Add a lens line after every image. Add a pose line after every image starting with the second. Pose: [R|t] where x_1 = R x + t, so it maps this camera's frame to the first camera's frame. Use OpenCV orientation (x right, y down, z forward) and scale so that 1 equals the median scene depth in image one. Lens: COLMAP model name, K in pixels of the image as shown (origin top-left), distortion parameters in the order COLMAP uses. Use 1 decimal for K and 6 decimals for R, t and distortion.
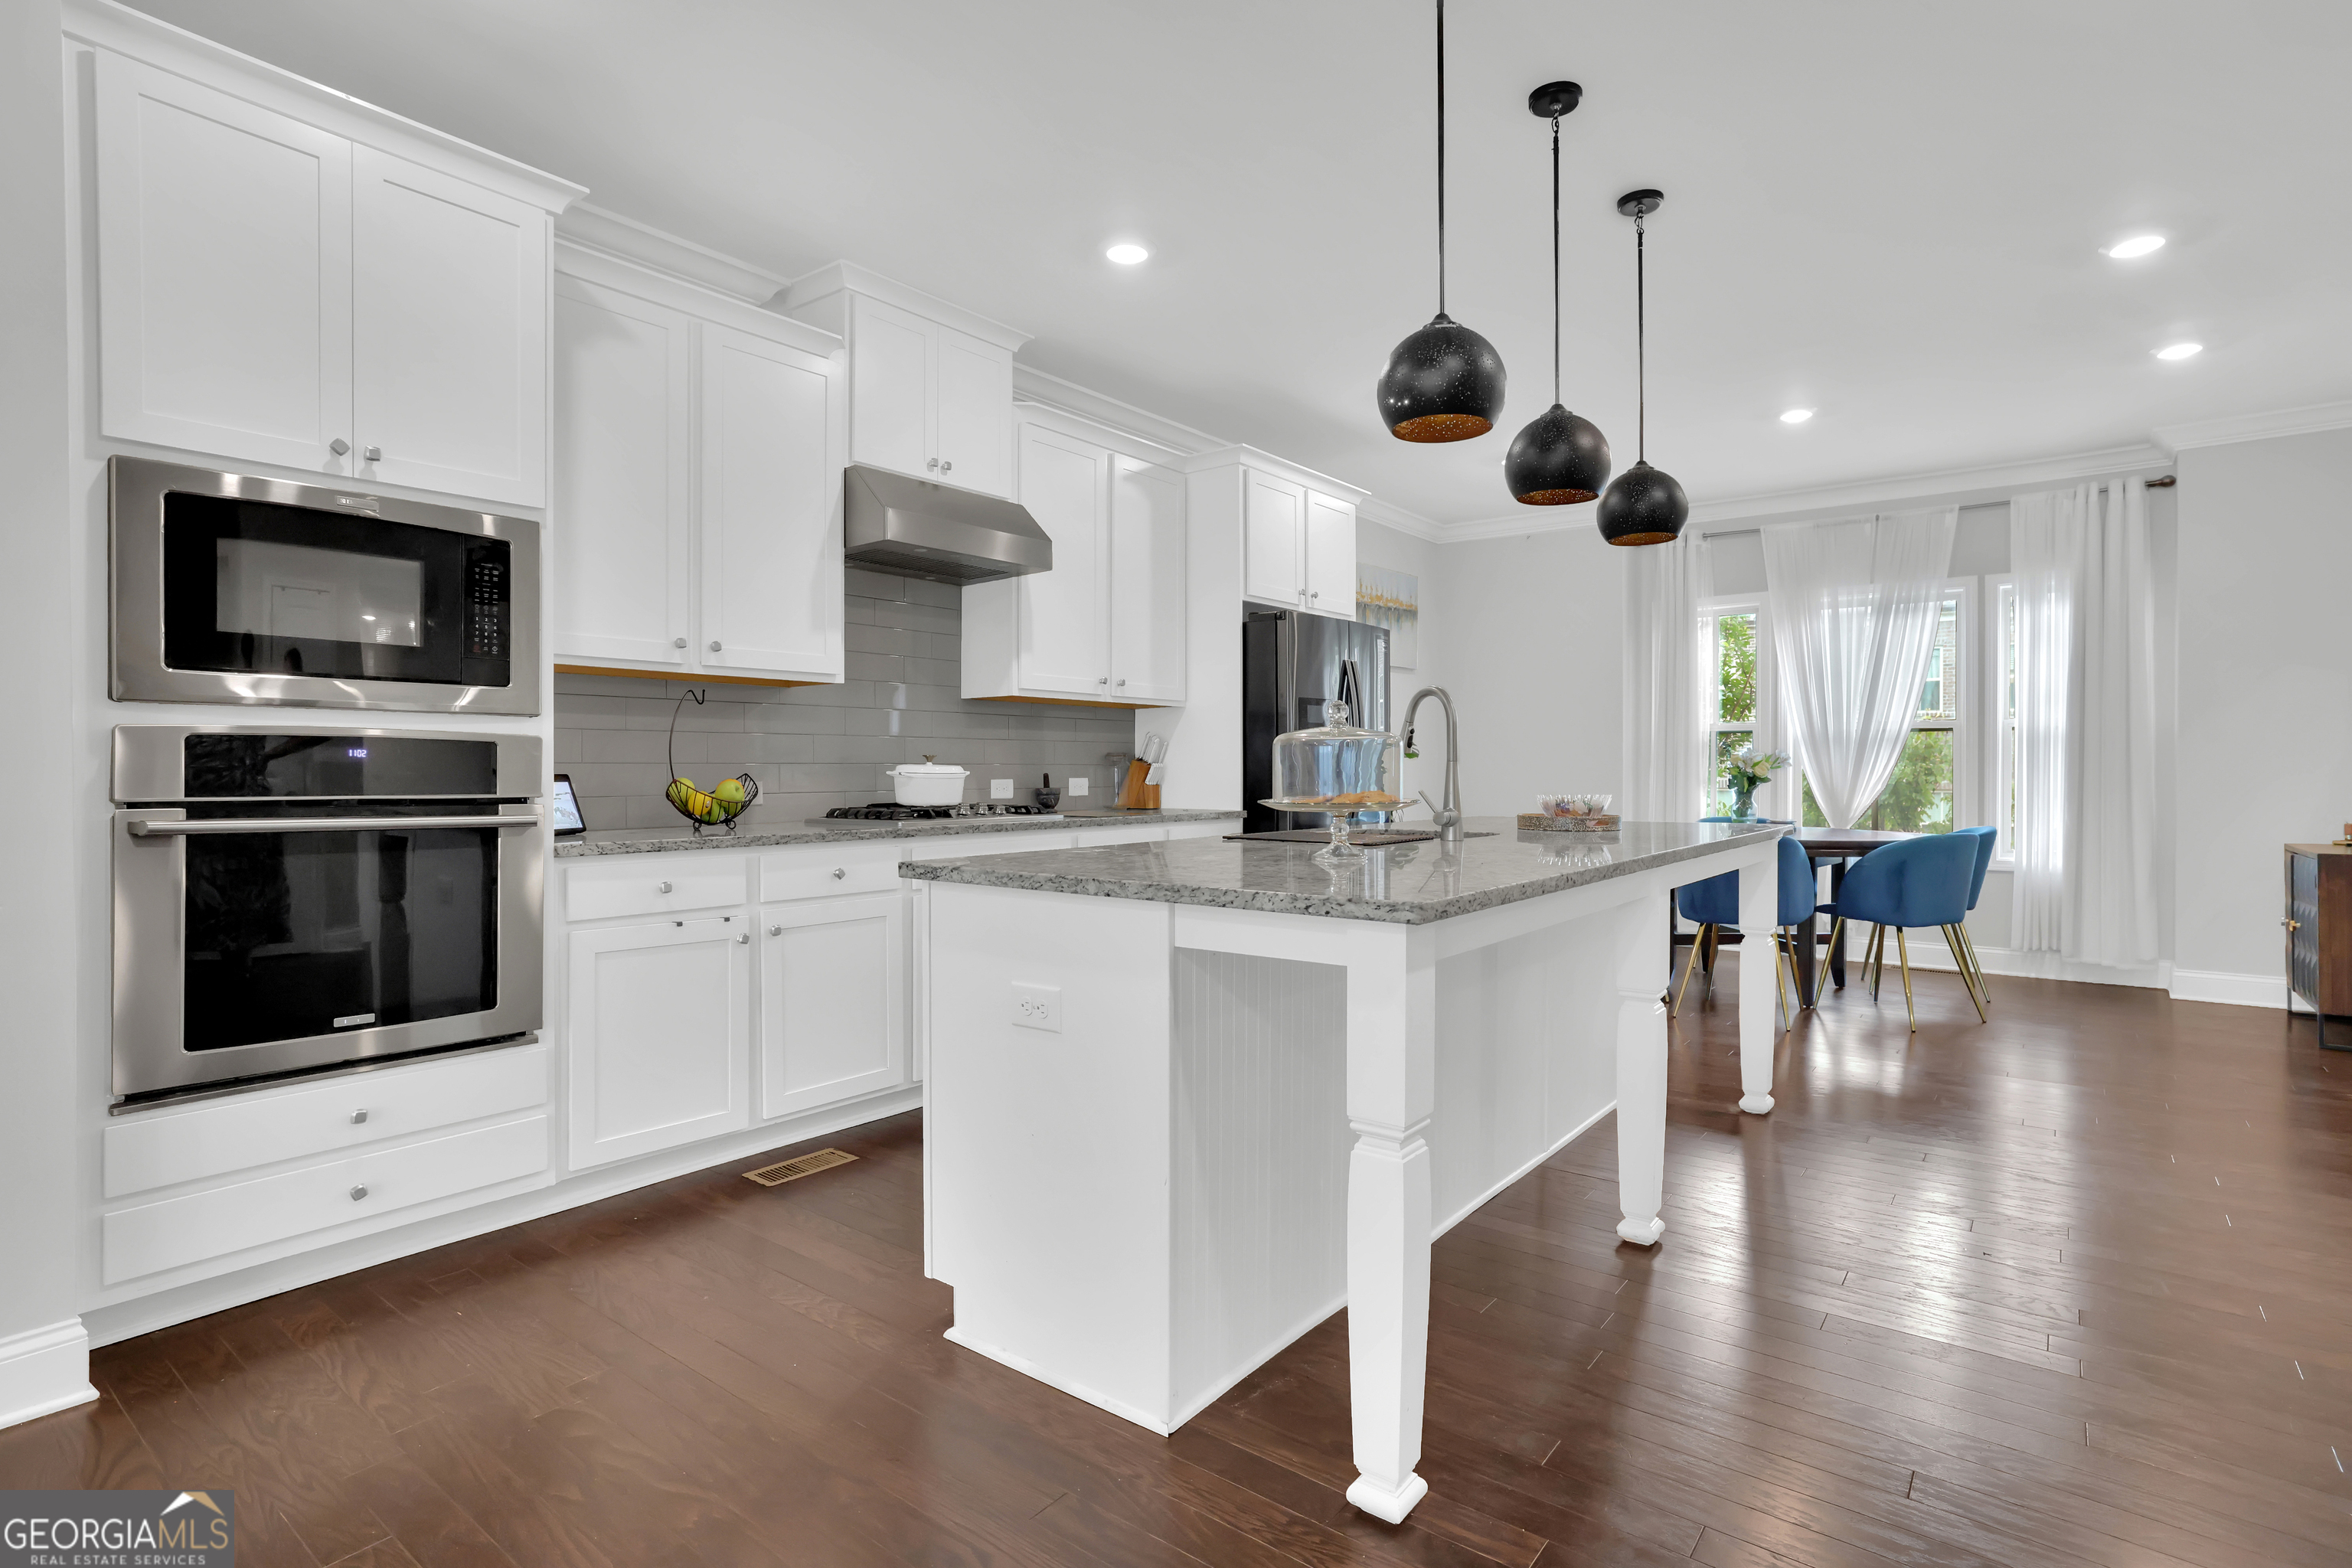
lens RADIAL K [[1158.4, 0, 1174.9], [0, 1158.4, 772.6], [0, 0, 1]] dist [-0.035270, 0.009805]
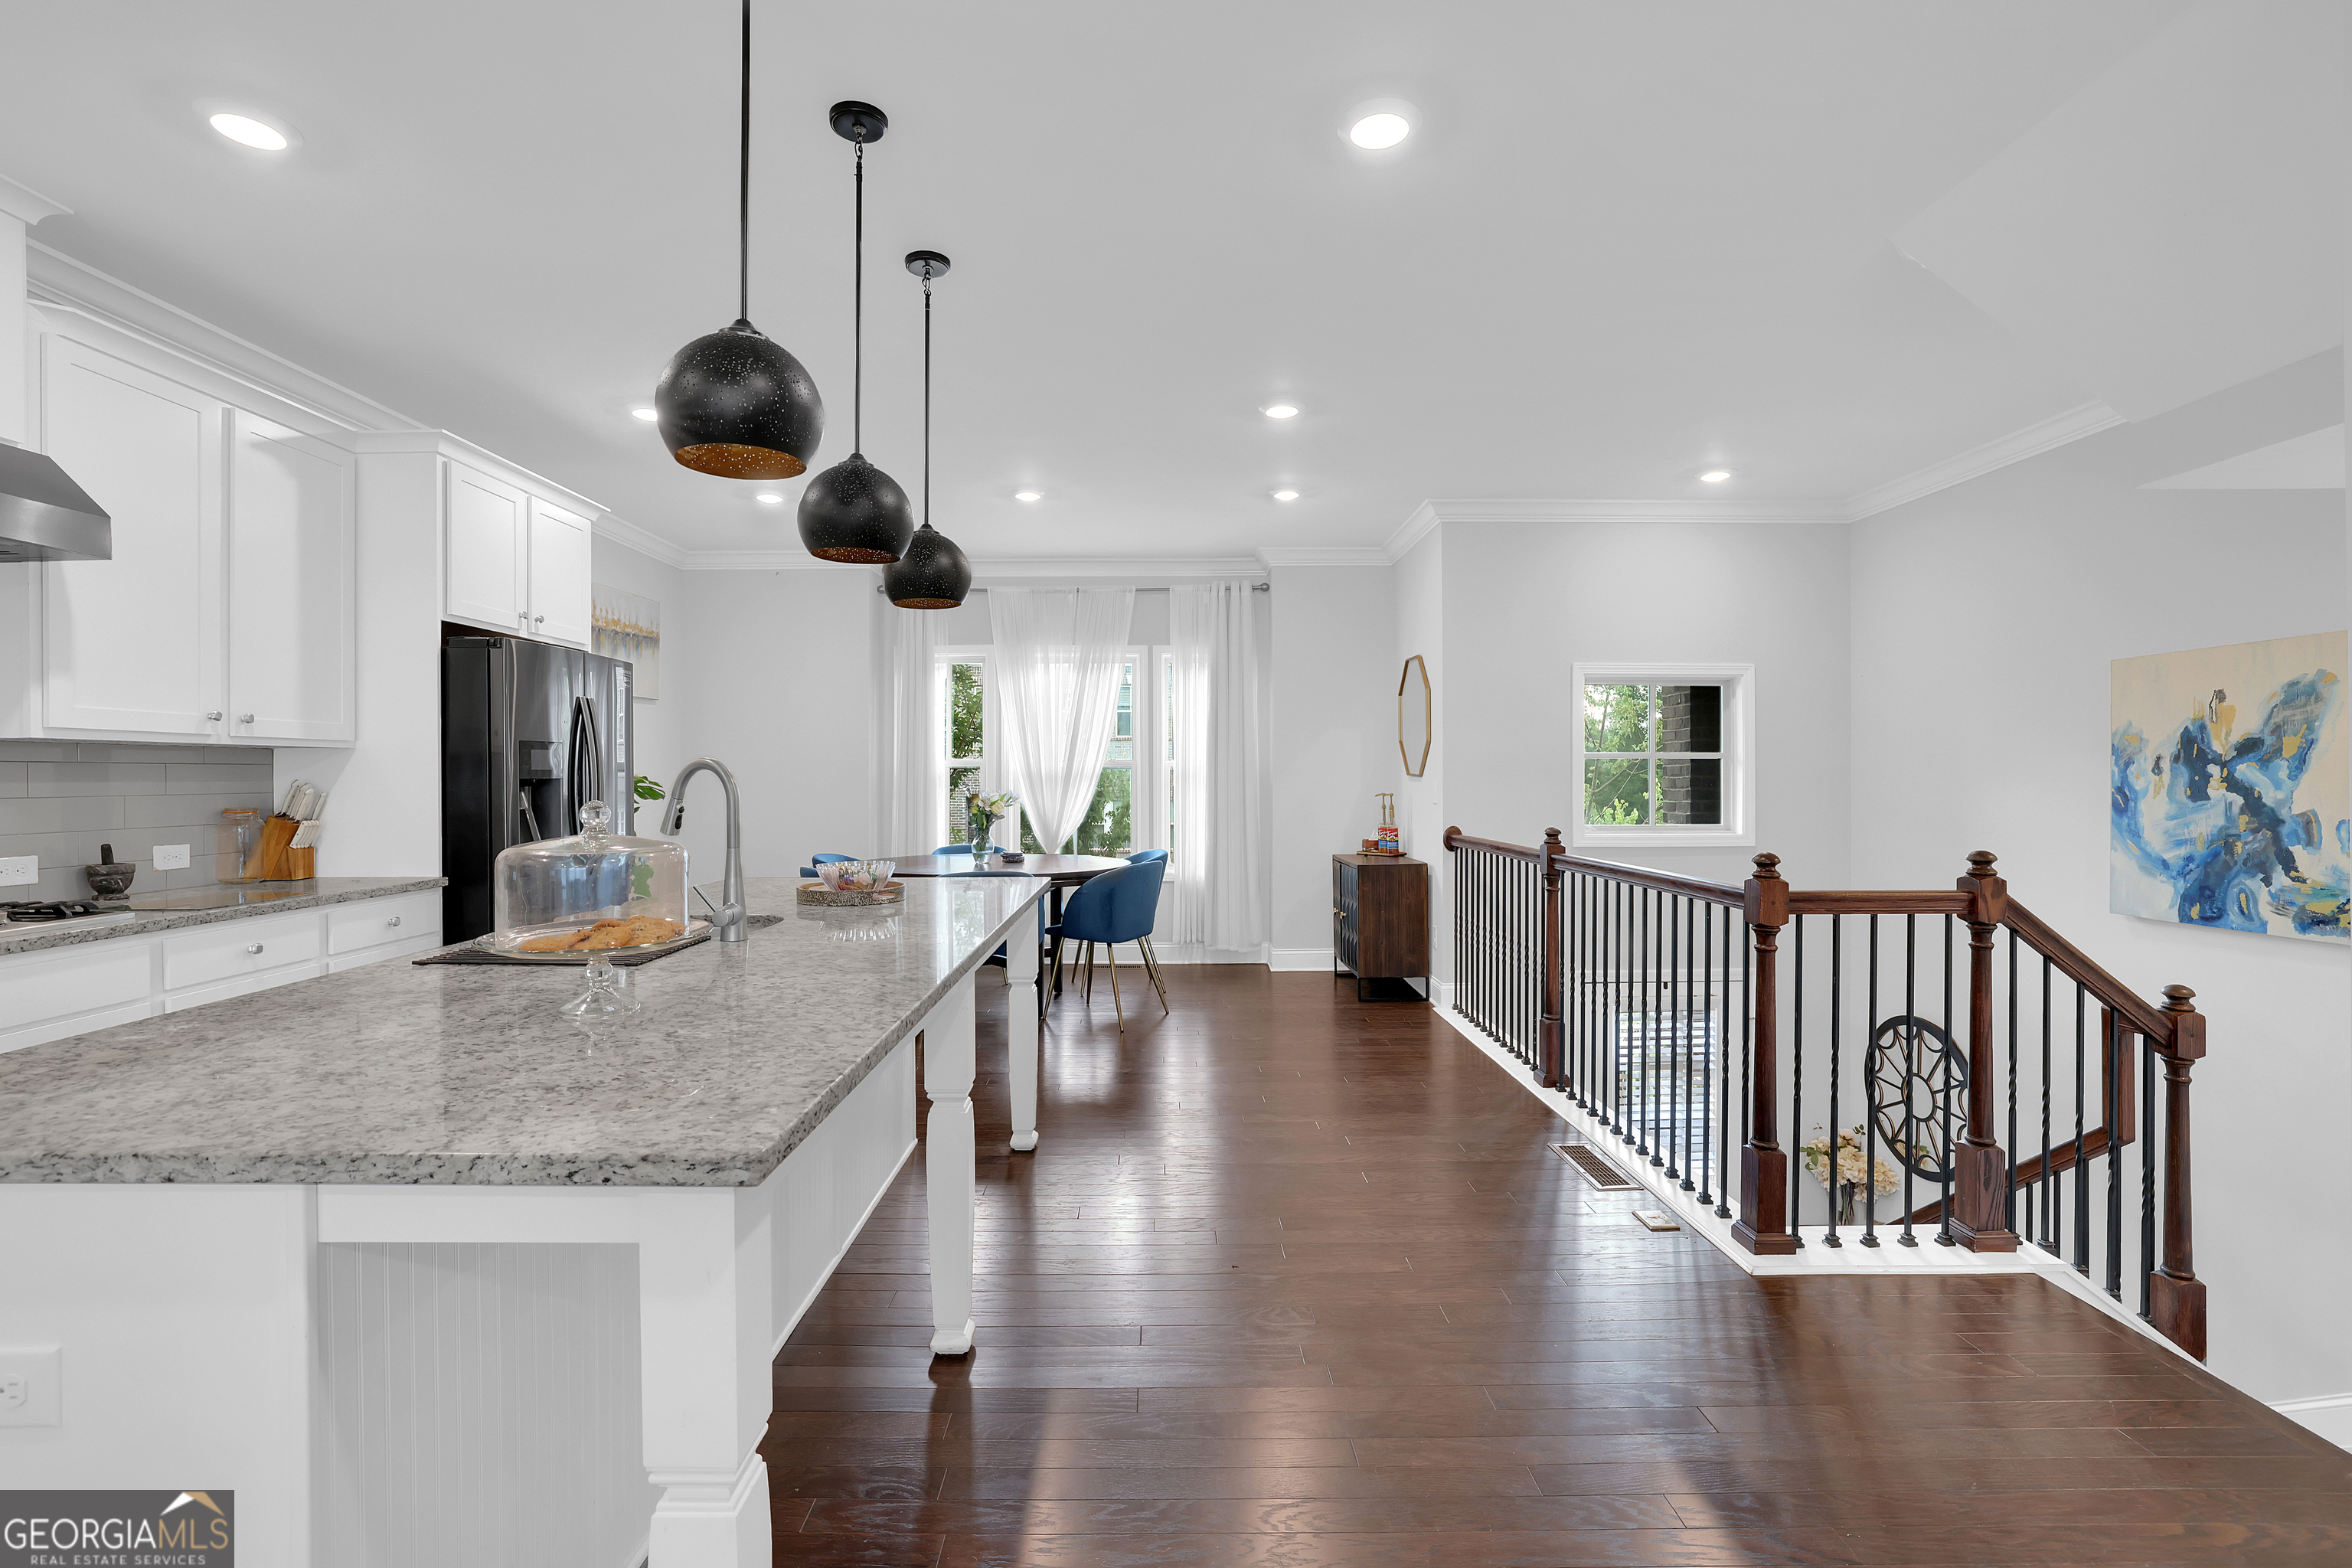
lens RADIAL K [[1047.5, 0, 1159.4], [0, 1047.5, 773.1], [0, 0, 1]] dist [-0.032167, 0.010683]
pose [[0.785526, -0.001933, 0.618825, 0.006512], [0.006100, 0.999971, -0.004619, -0.043356], [-0.618798, 0.007403, 0.785515, 0.143089]]
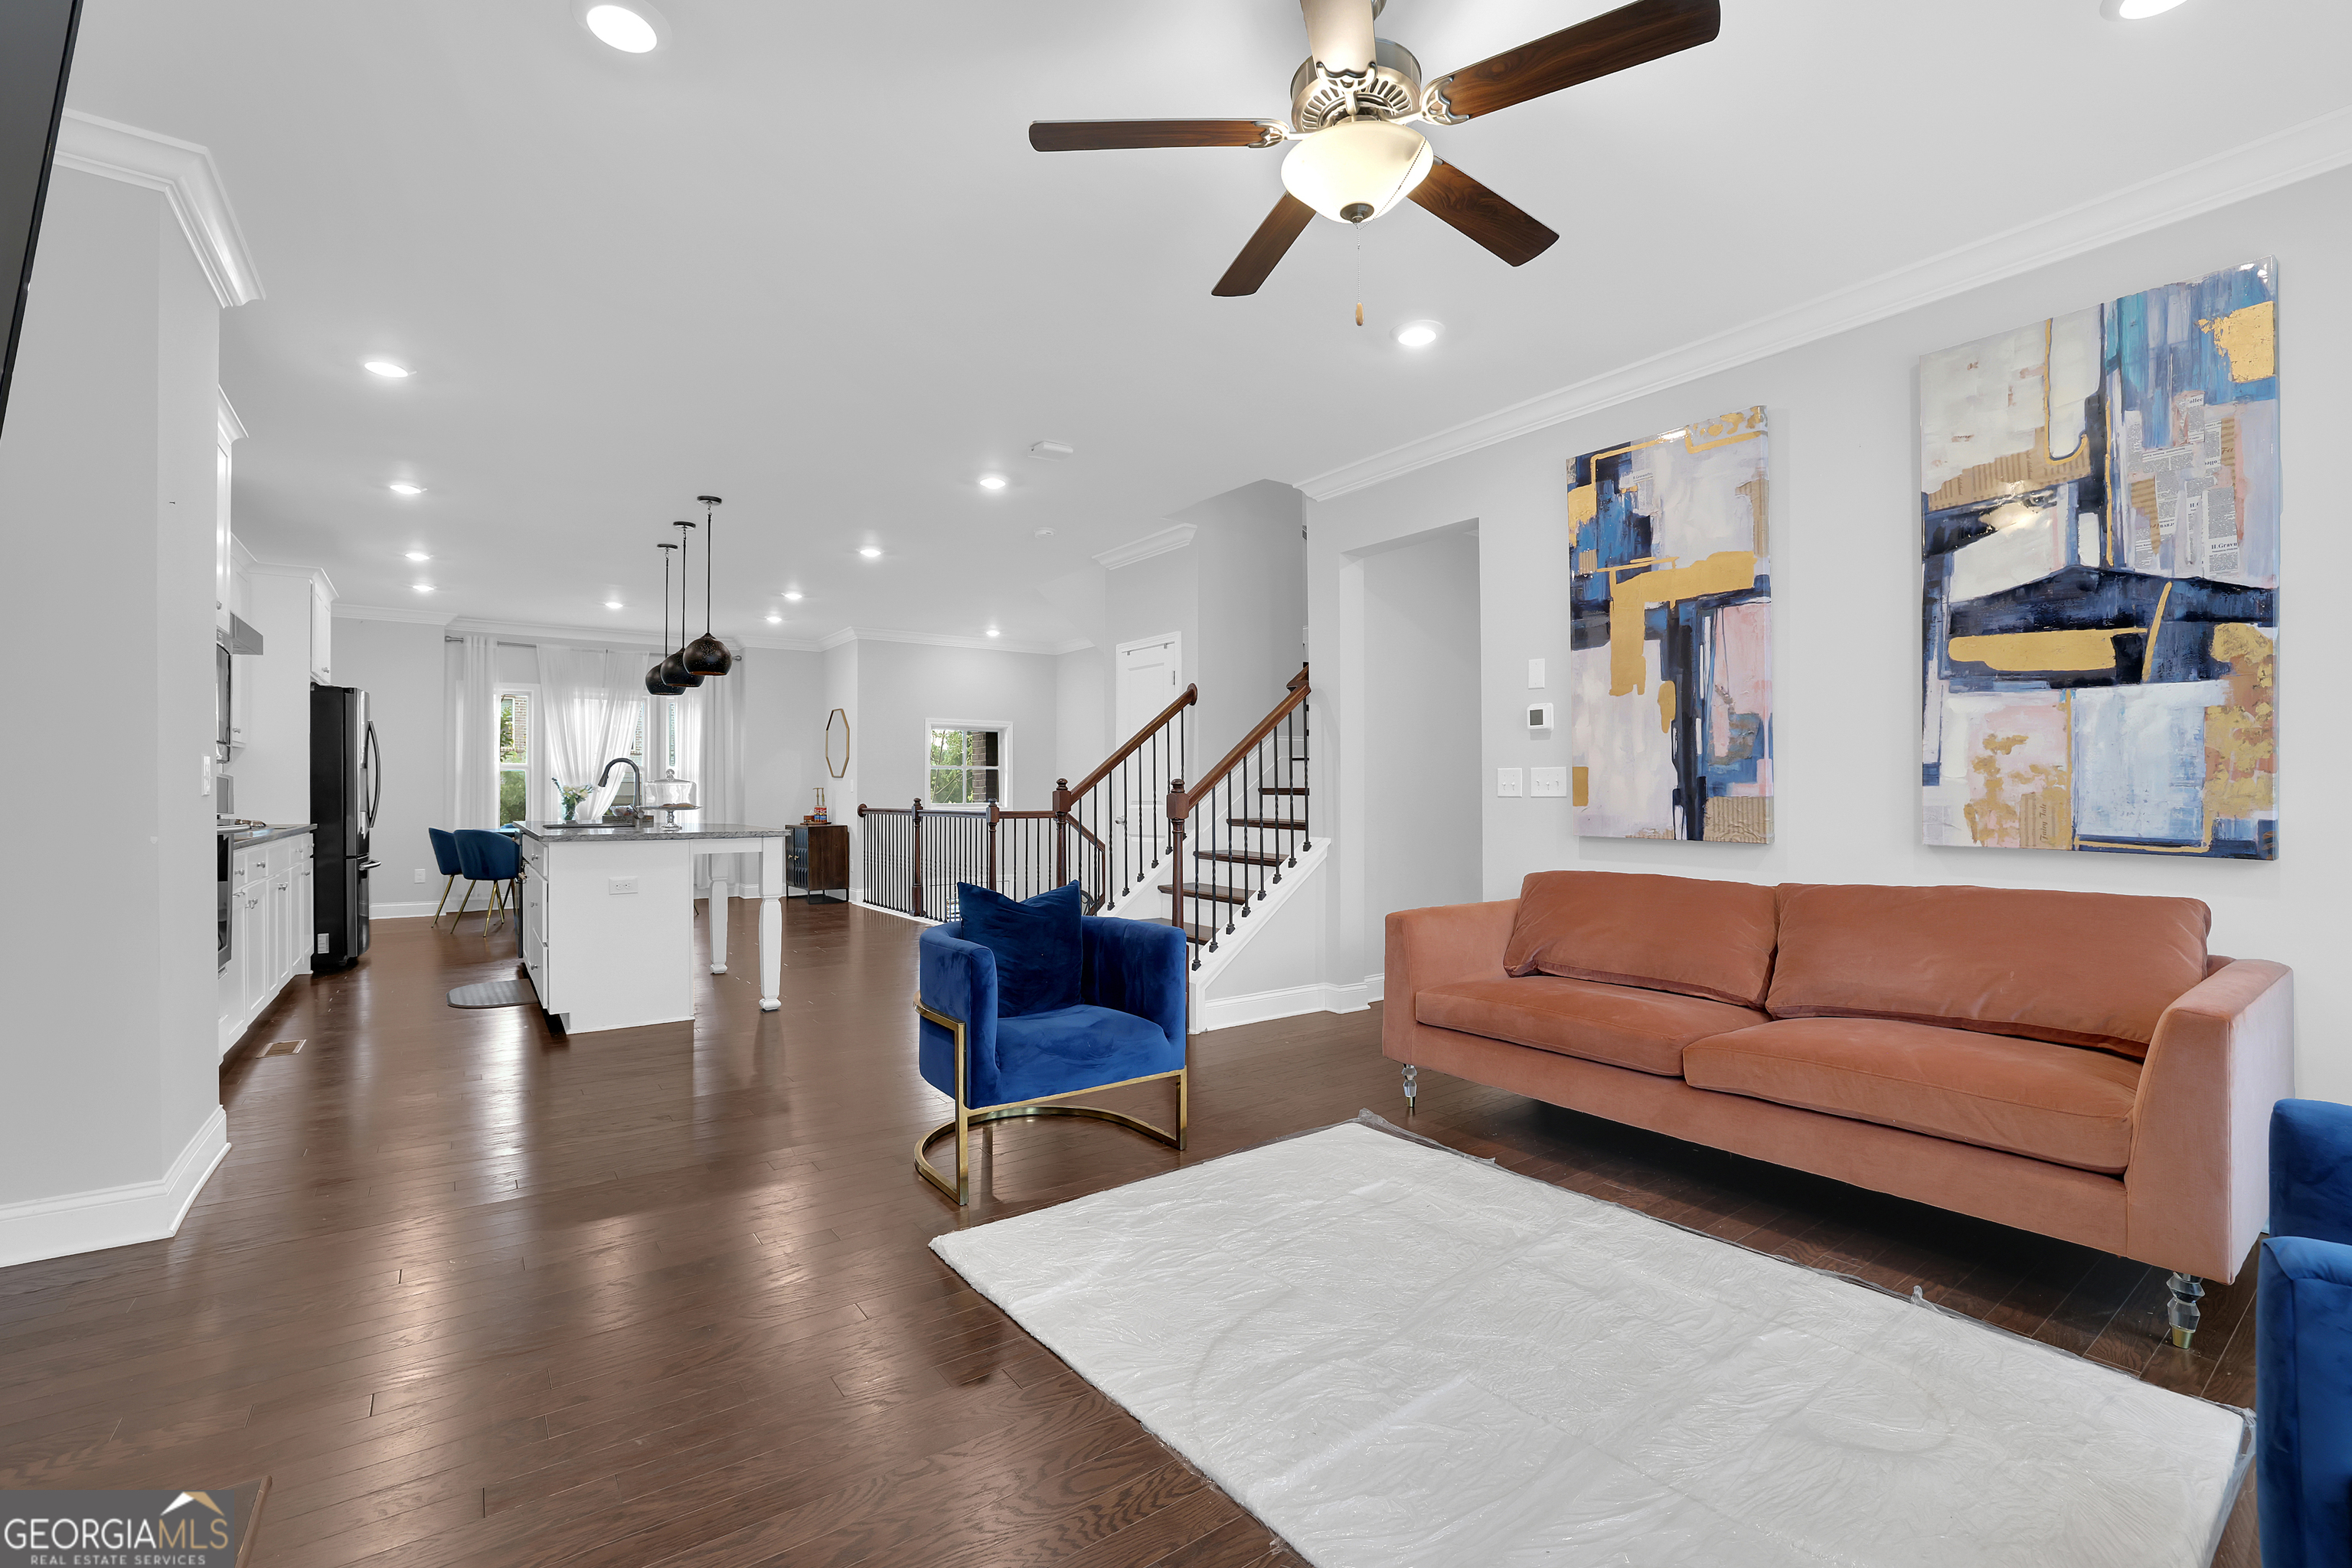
lens RADIAL K [[1011.7, 0, 1161.2], [0, 1011.7, 784.1], [0, 0, 1]] dist [-0.028200, 0.006815]
pose [[0.285904, 0.005069, 0.958245, -1.021319], [0.006234, 0.999955, -0.007149, -0.001204], [-0.958238, 0.008018, 0.285860, -0.432674]]
